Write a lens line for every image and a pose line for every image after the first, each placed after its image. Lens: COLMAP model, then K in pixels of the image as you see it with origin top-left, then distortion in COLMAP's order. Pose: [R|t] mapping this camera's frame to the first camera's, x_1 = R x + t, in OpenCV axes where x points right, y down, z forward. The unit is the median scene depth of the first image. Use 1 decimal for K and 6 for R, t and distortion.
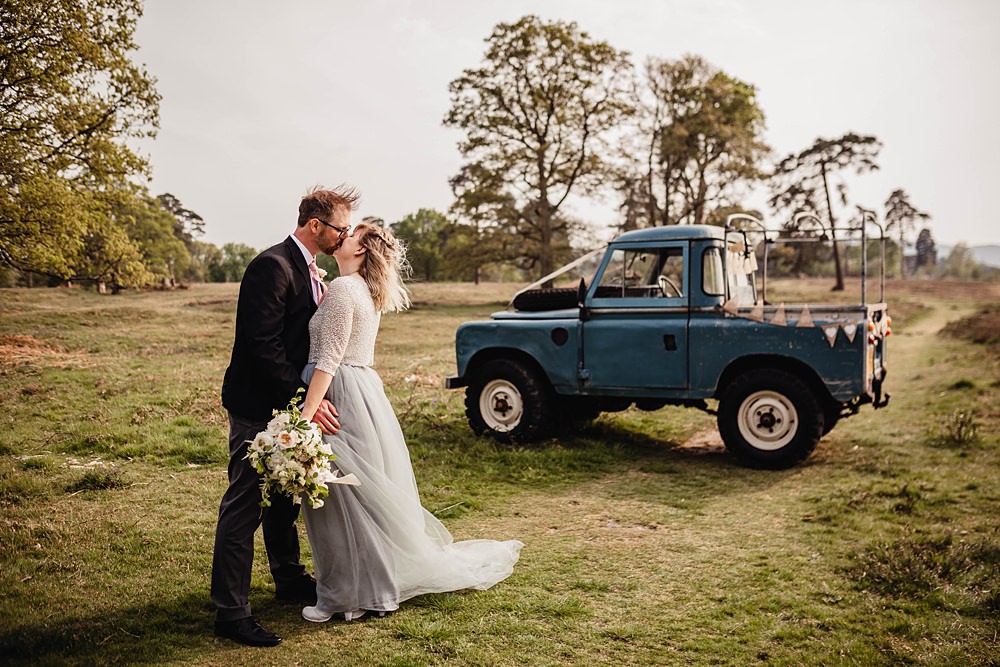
lens RADIAL K [[1001.5, 0, 500.0], [0, 1001.5, 333.5], [0, 0, 1]] dist [-0.076805, -0.007148]
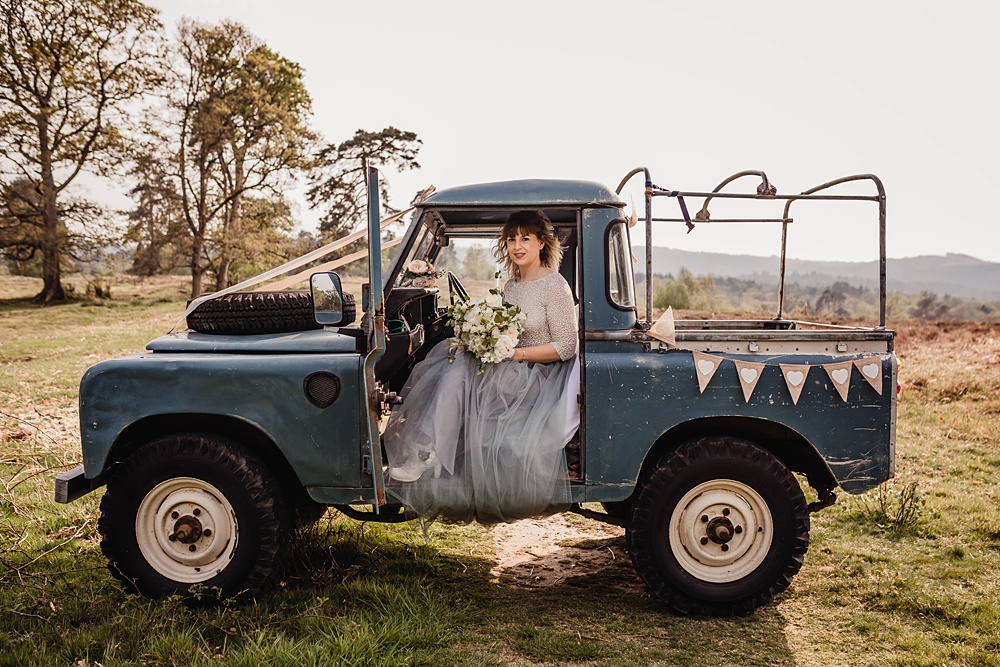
lens RADIAL K [[972.1, 0, 500.0], [0, 972.1, 333.5], [0, 0, 1]] dist [-0.022142, 0.009616]
pose [[0.872460, -0.010879, 0.488565, -0.022439], [0.008527, 0.999939, 0.007039, -0.006196], [-0.488612, -0.001975, 0.872499, 0.119057]]
